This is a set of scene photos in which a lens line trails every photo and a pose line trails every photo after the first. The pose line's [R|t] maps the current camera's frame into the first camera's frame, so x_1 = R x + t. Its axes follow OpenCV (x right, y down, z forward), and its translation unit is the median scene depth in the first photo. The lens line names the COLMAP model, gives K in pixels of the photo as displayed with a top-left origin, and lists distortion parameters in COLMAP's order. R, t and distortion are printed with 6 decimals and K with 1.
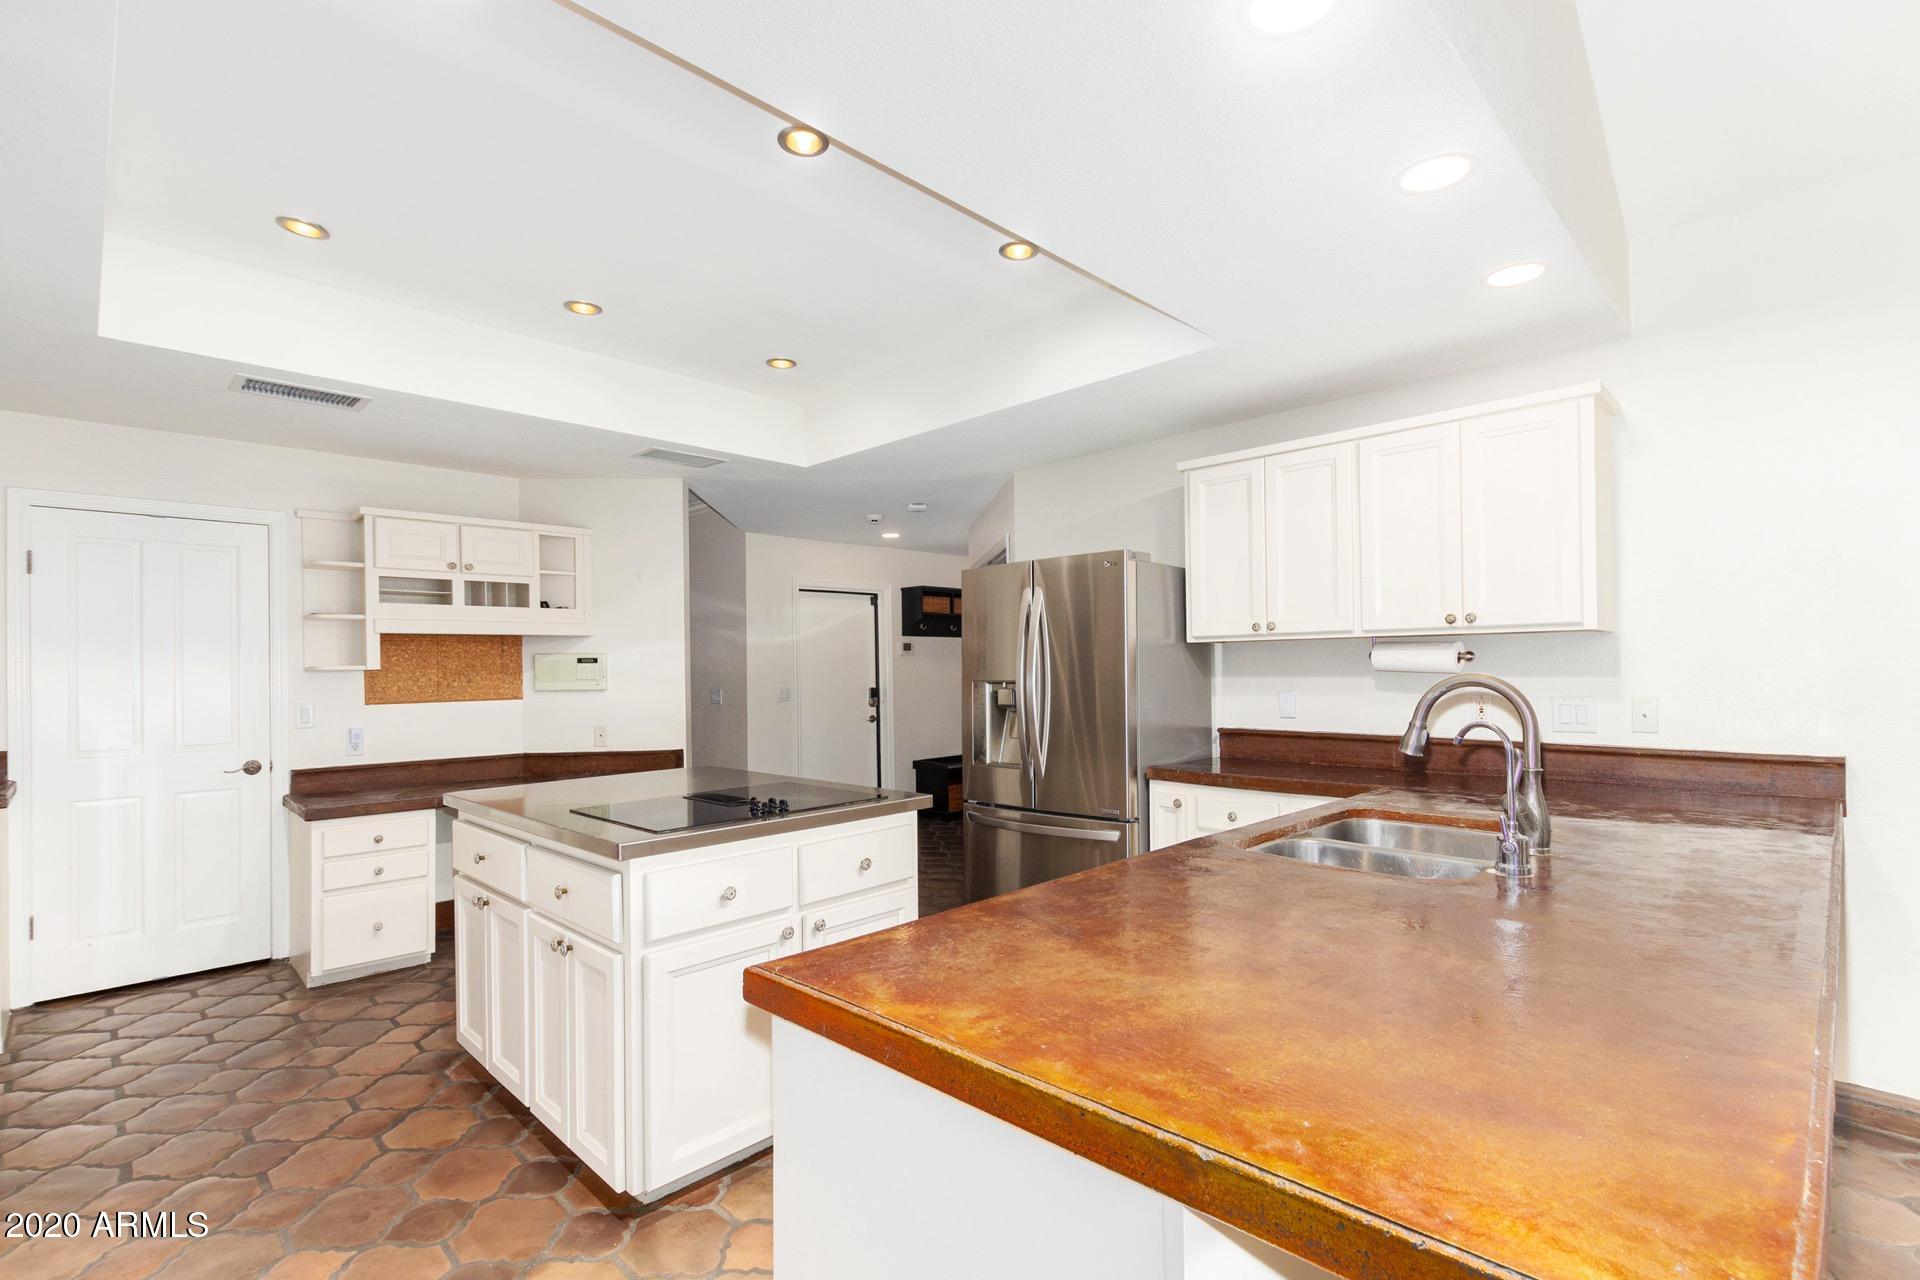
lens RADIAL K [[876.5, 0, 962.5], [0, 876.5, 664.5], [0, 0, 1]] dist [0.000101, -0.000003]
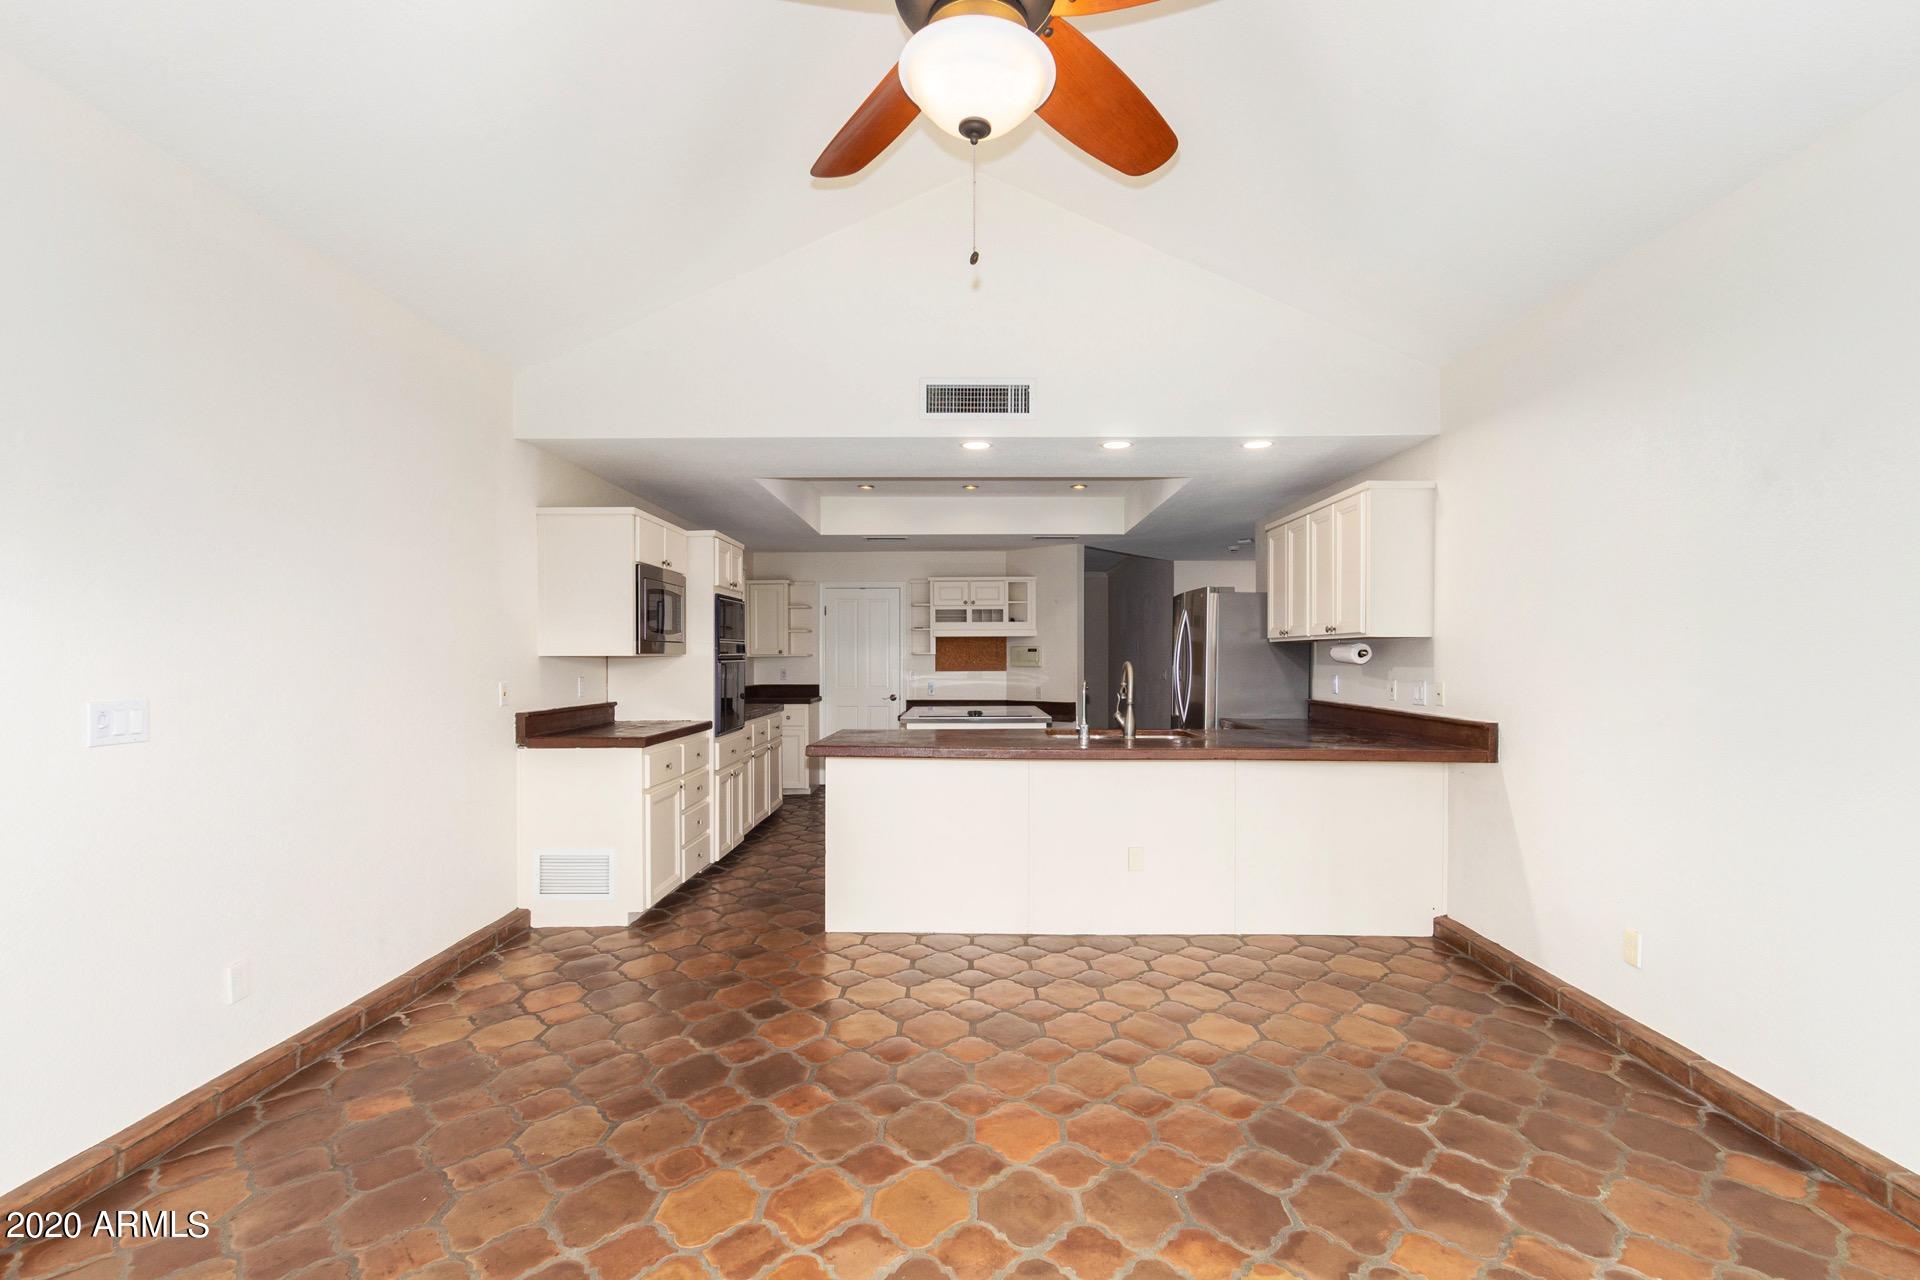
lens RADIAL K [[876.5, 0, 962.5], [0, 876.5, 664.5], [0, 0, 1]] dist [0.000101, -0.000003]
pose [[0.687764, 0.018086, -0.725709, 0.843170], [-0.004278, 0.999773, 0.020862, -0.013825], [0.725922, -0.011243, 0.687685, -0.363366]]
